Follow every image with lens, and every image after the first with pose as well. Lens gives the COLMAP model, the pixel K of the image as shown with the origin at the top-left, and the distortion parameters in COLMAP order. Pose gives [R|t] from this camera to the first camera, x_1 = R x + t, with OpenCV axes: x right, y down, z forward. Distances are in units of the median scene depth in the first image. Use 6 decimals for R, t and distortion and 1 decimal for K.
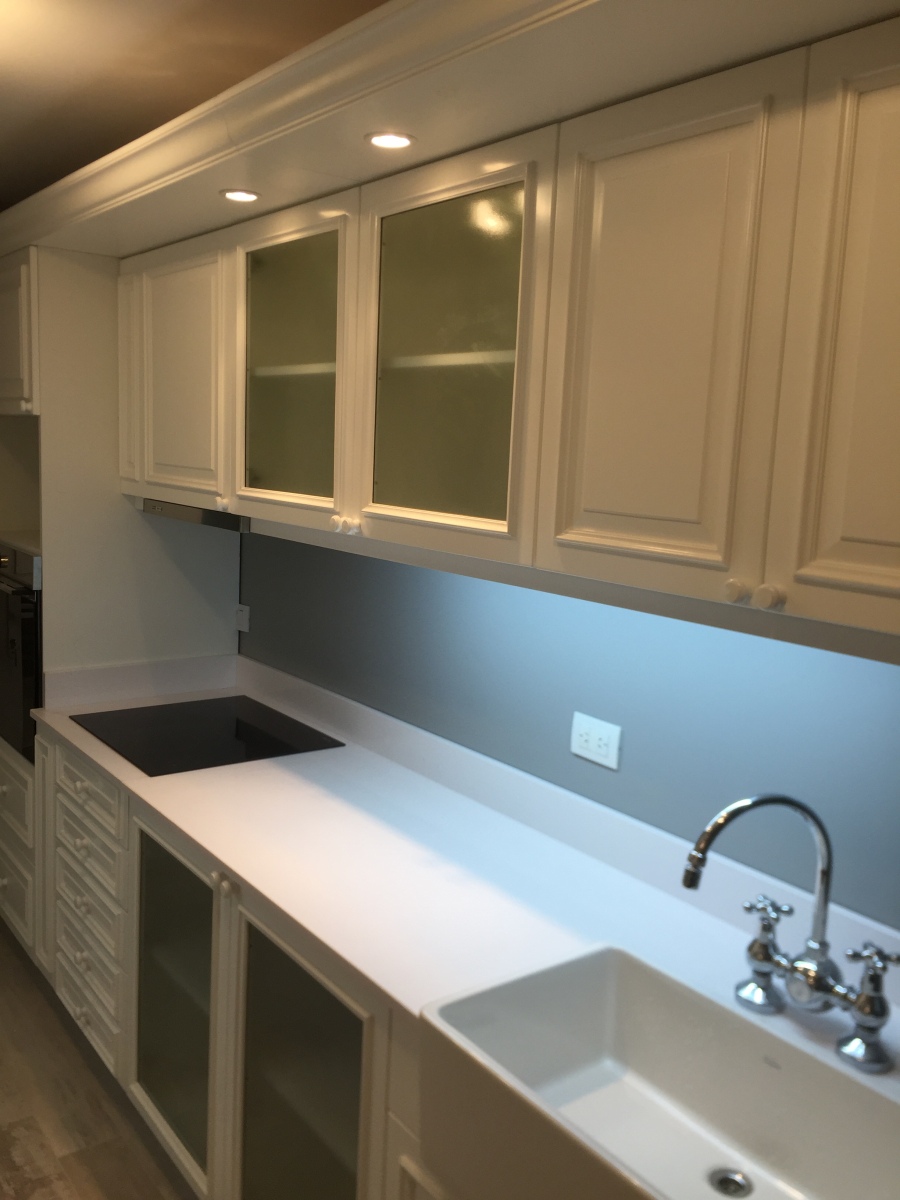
lens RADIAL K [[1043.8, 0, 449.5], [0, 1043.8, 595.1], [0, 0, 1]] dist [0.089405, -0.126003]
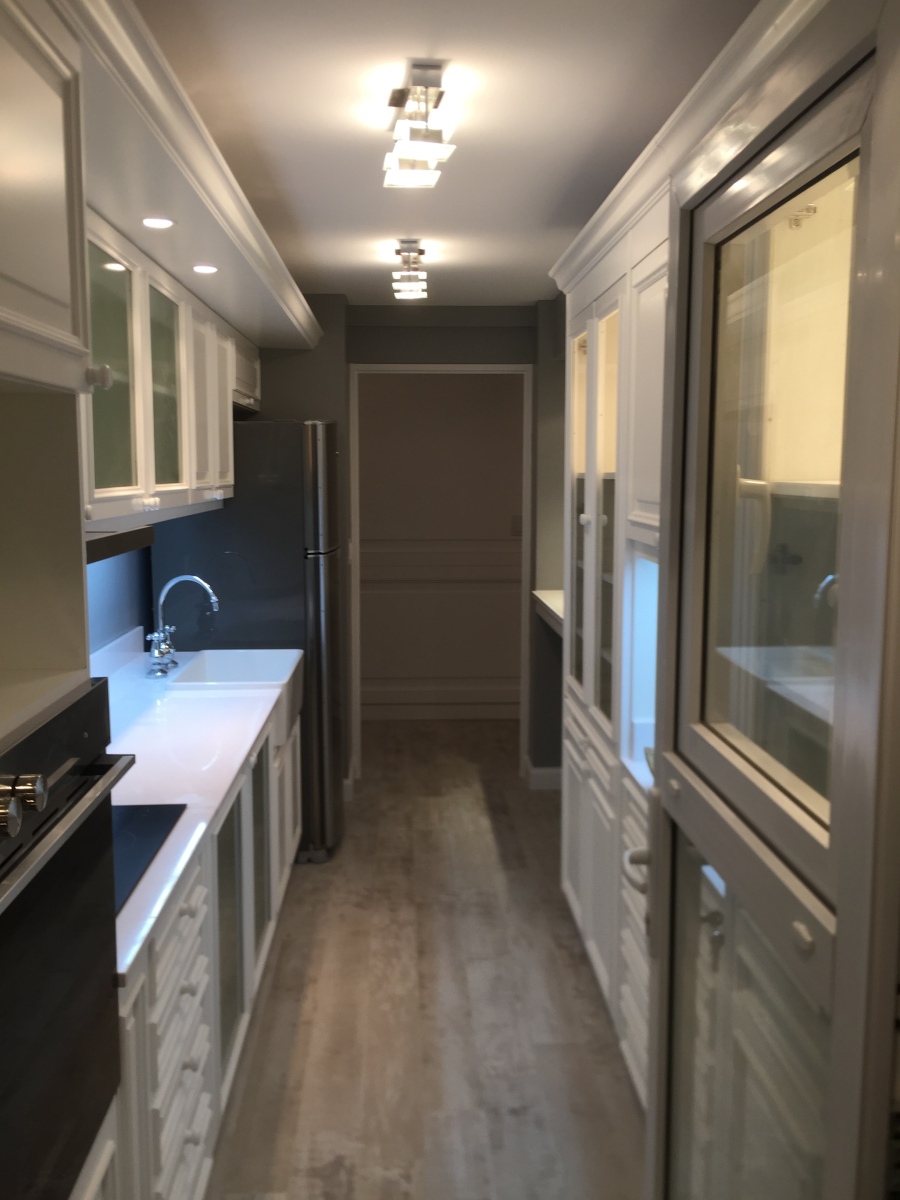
lens RADIAL K [[1033.0, 0, 454.1], [0, 1033.0, 643.0], [0, 0, 1]] dist [-0.007132, -0.000867]
pose [[-0.828095, -0.144225, 0.541717, -1.160075], [0.035330, 0.950990, 0.307196, -0.289700], [-0.559473, 0.273527, -0.782415, 1.874791]]
